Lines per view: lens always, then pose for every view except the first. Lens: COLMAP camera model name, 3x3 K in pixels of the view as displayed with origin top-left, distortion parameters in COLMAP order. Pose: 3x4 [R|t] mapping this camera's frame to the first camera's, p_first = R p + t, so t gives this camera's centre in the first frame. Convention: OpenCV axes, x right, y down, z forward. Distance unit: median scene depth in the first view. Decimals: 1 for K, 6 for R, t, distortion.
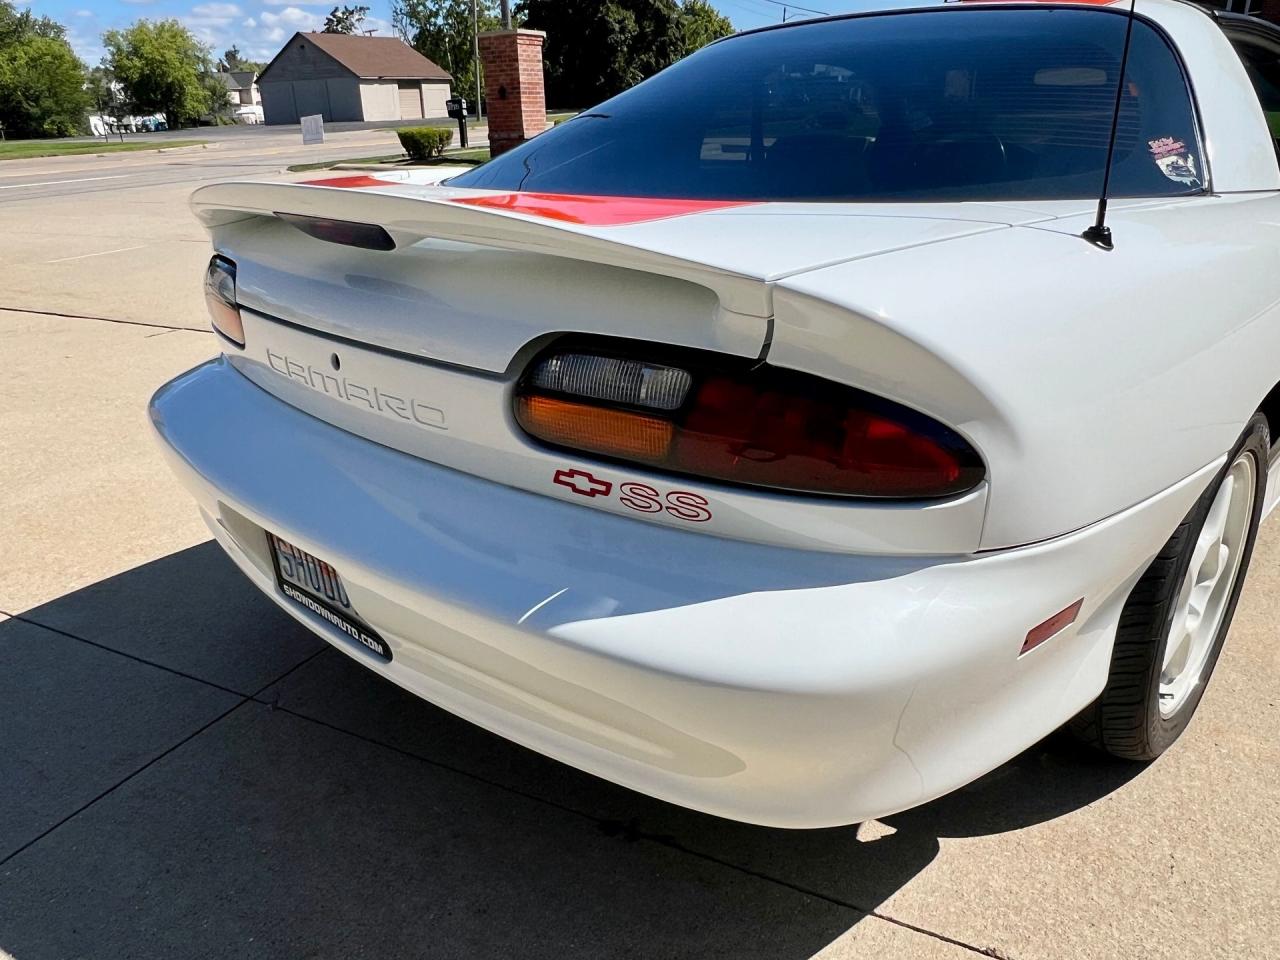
lens RADIAL K [[937.1, 0, 640.0], [0, 937.1, 480.0], [0, 0, 1]] dist [-0.000358, -0.004094]
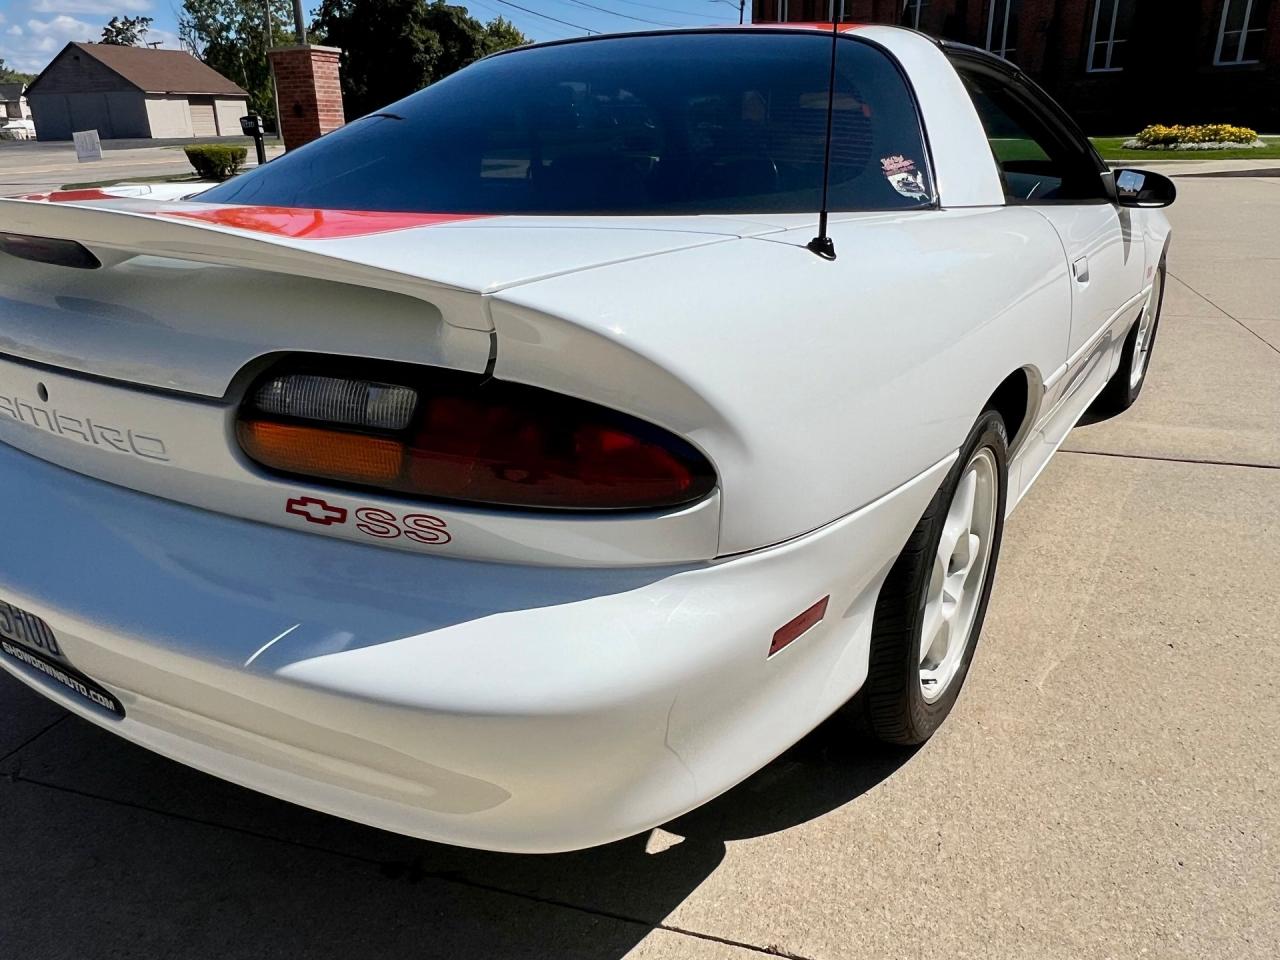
lens RADIAL K [[935.5, 0, 629.7], [0, 935.5, 483.5], [0, 0, 1]] dist [0.001552, -0.003783]
pose [[0.984225, -0.049804, 0.169766, 0.061335], [0.052626, 0.998540, -0.012159, 0.002499], [-0.168913, 0.020901, 0.985409, 0.011837]]
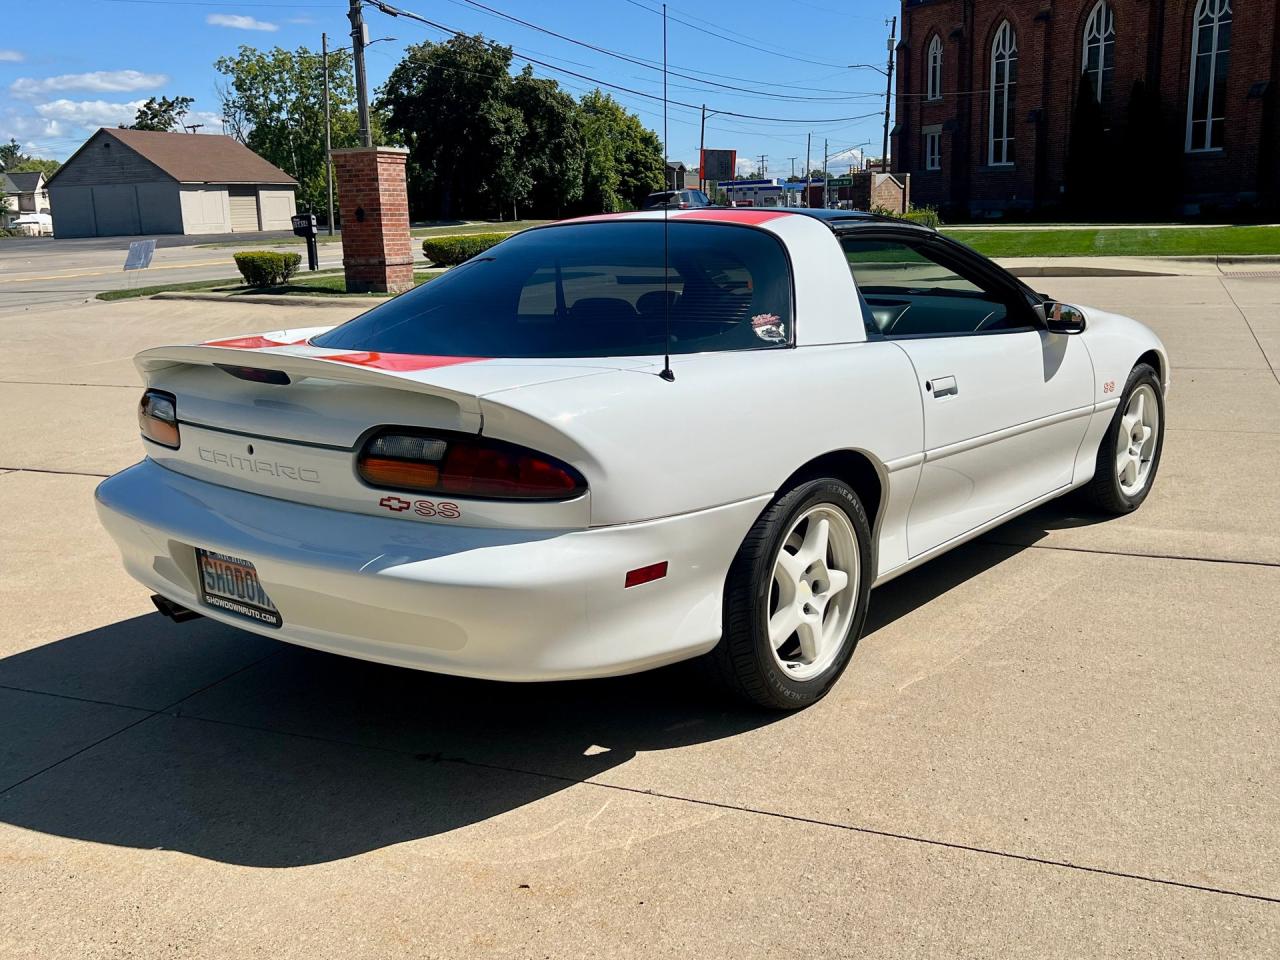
lens RADIAL K [[1208.5, 0, 640.0], [0, 1208.5, 480.0], [0, 0, 1]] dist [0.102876, -0.237440]
pose [[0.996442, -0.016664, 0.082620, 0.154004], [0.030026, 0.986132, -0.163227, 0.248153], [-0.078754, 0.165127, 0.983123, -0.971060]]
